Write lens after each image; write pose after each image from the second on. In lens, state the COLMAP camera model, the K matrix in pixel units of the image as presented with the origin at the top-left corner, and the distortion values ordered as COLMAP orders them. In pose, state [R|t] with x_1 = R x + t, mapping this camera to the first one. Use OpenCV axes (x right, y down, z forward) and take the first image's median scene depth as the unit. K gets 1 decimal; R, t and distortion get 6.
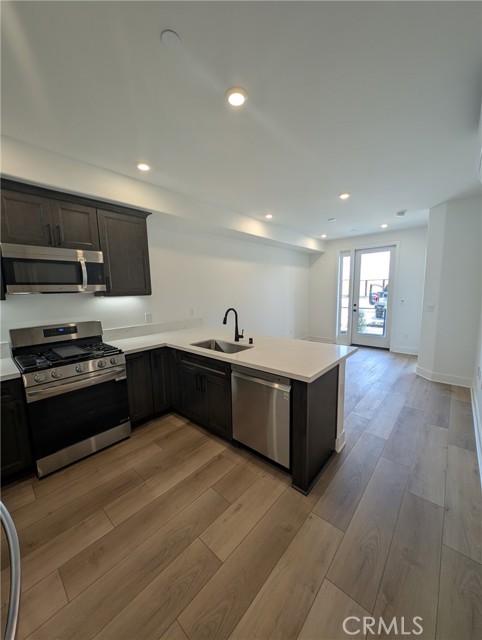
lens RADIAL K [[236.8, 0, 239.5], [0, 236.8, 320.6], [0, 0, 1]] dist [0.003354, -0.001251]
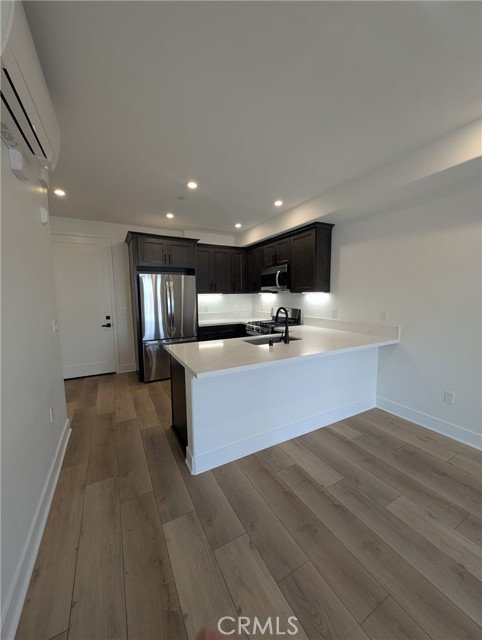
lens RADIAL K [[236.8, 0, 248.0], [0, 236.8, 322.4], [0, 0, 1]] dist [0.003354, -0.001251]
pose [[-0.302558, 0.143832, -0.942216, 1.045506], [-0.103644, 0.977722, 0.182533, -0.176972], [0.947479, 0.152882, -0.280910, 1.276113]]
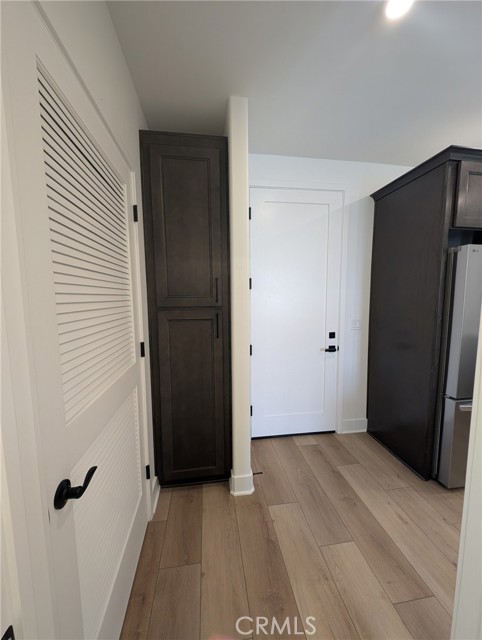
lens RADIAL K [[236.8, 0, 242.1], [0, 236.8, 322.4], [0, 0, 1]] dist [0.003354, -0.001251]
pose [[-0.633052, 0.113951, -0.765676, 0.681938], [-0.072805, 0.975958, 0.205441, -0.008095], [0.770678, 0.185800, -0.609536, 0.092269]]
